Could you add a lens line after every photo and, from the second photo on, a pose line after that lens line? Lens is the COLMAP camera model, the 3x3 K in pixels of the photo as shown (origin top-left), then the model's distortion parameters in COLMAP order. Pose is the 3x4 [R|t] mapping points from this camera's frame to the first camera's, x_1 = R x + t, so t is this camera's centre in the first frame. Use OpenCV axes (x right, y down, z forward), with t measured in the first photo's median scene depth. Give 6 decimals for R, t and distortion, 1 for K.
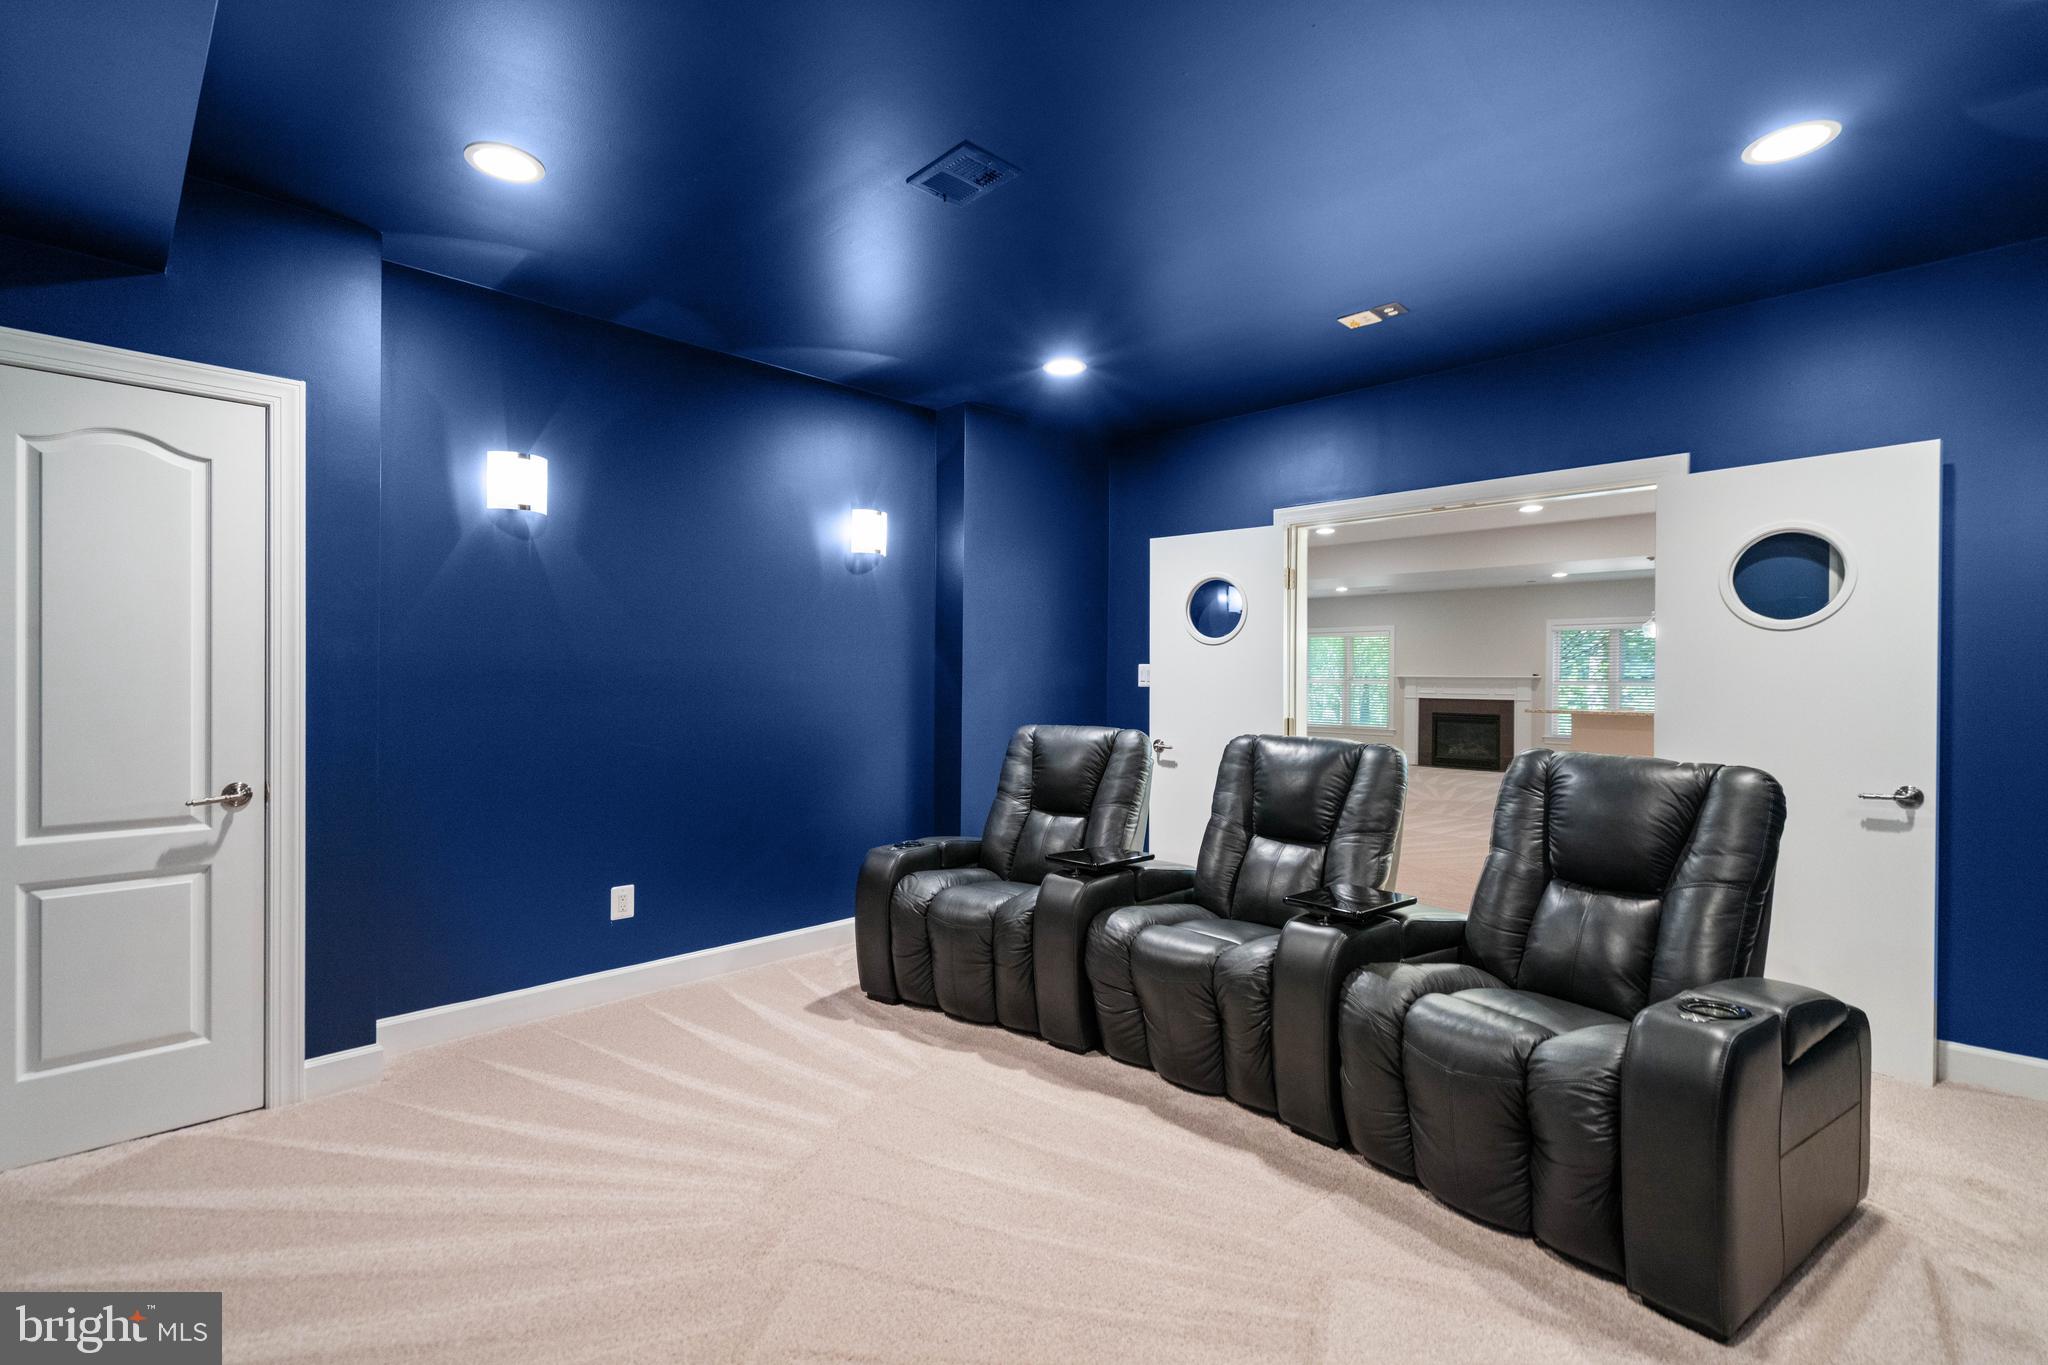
lens RADIAL K [[930.8, 0, 1024.0], [0, 930.8, 682.5], [0, 0, 1]] dist [-0.000033, 0.000220]
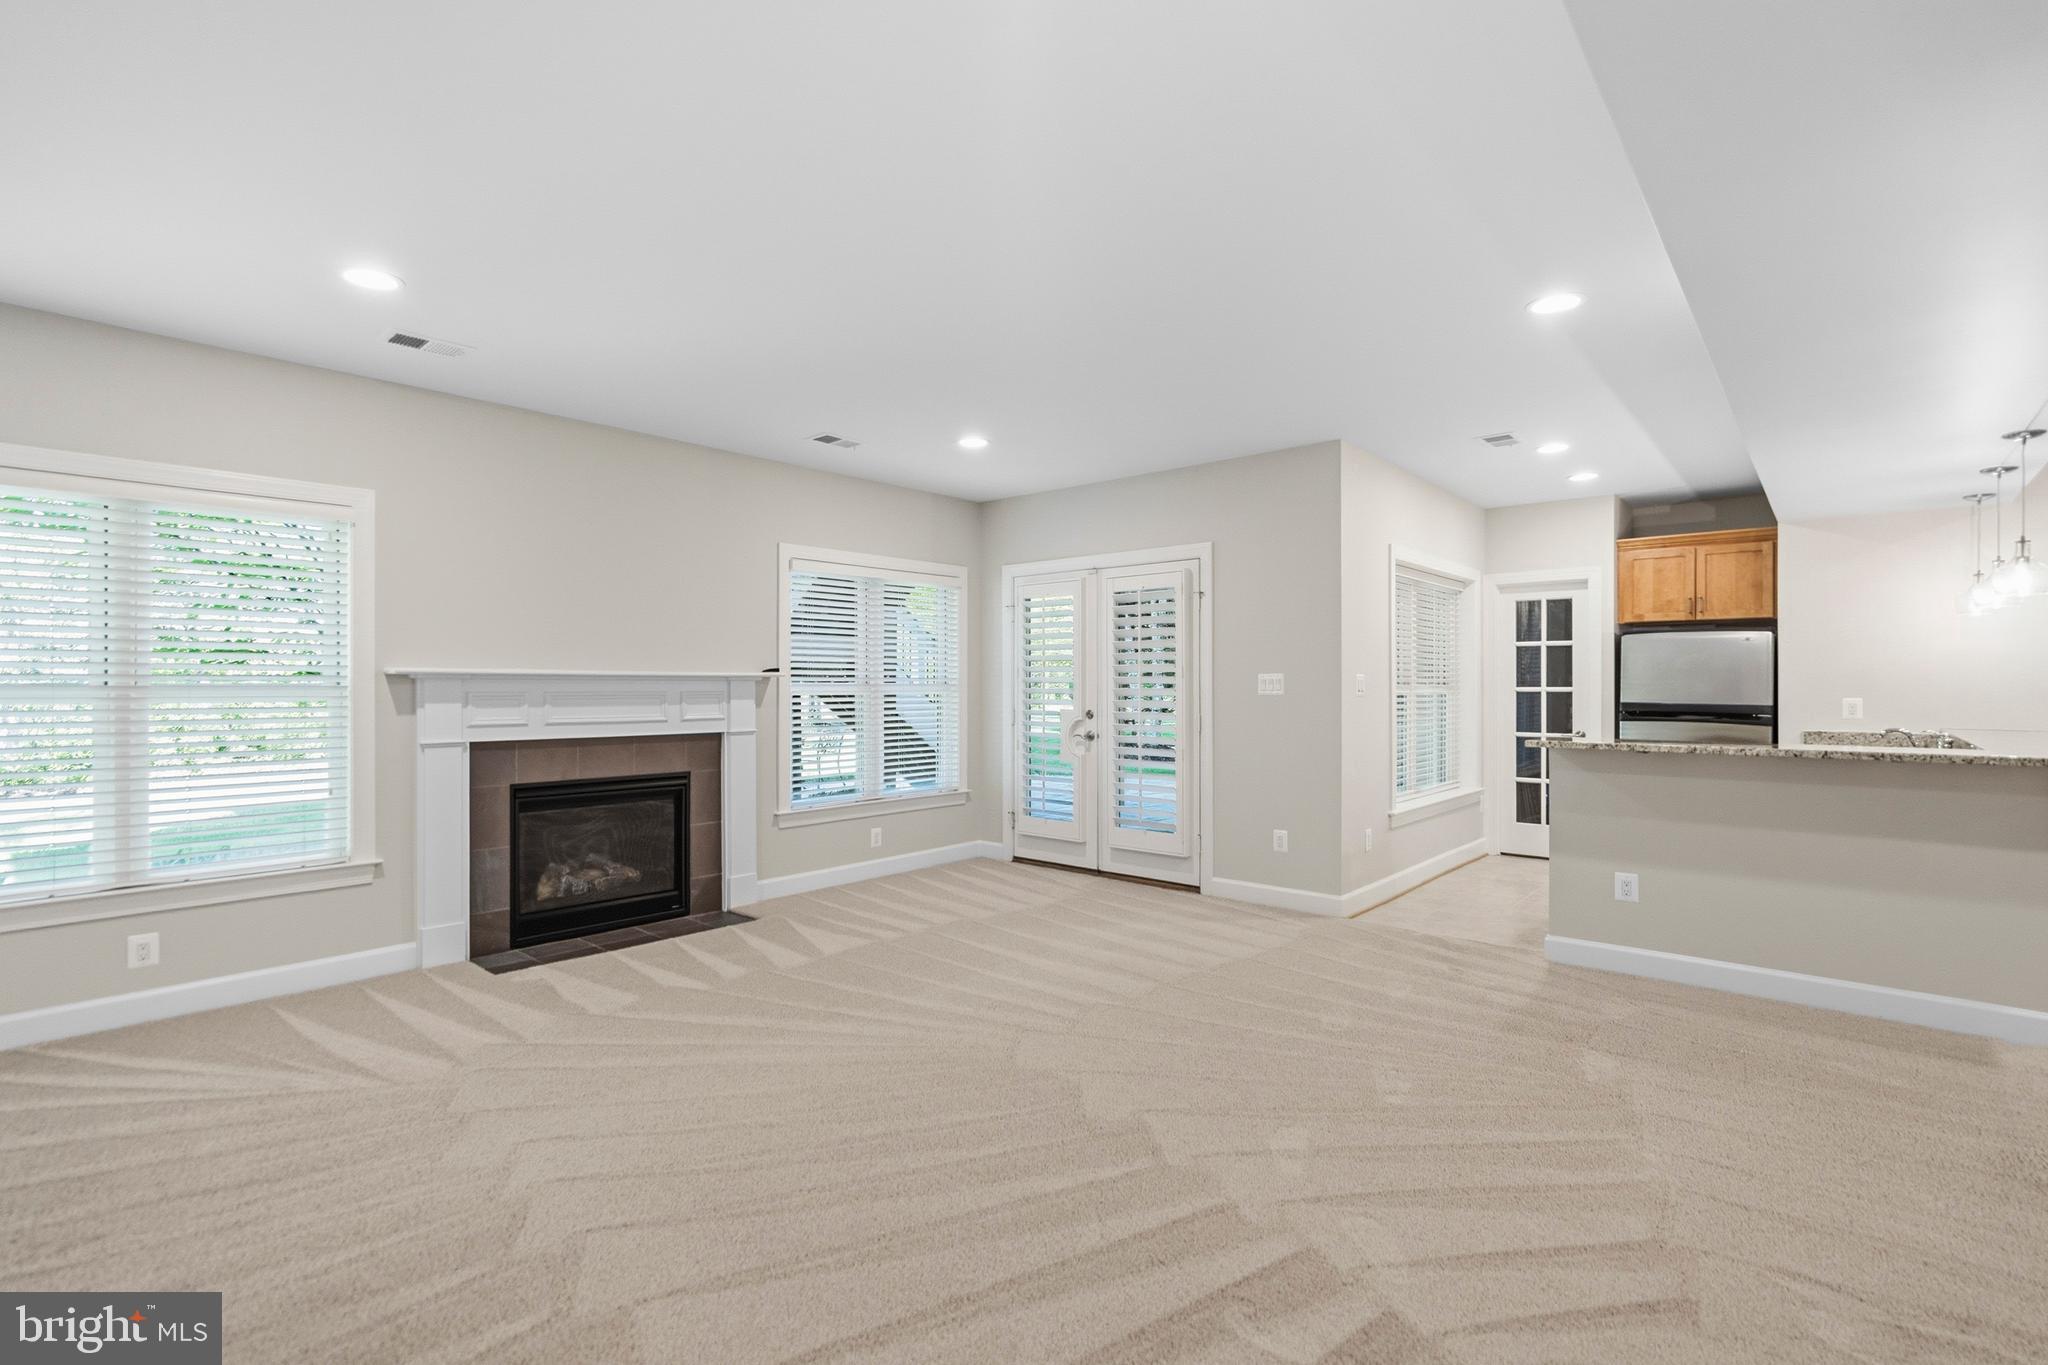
lens RADIAL K [[930.8, 0, 1024.0], [0, 930.8, 682.5], [0, 0, 1]] dist [-0.000033, 0.000220]
pose [[-0.058732, -0.005476, 0.998259, 0.114018], [0.004997, 0.999971, 0.005779, -0.003744], [-0.998261, 0.005328, -0.058703, 0.854780]]
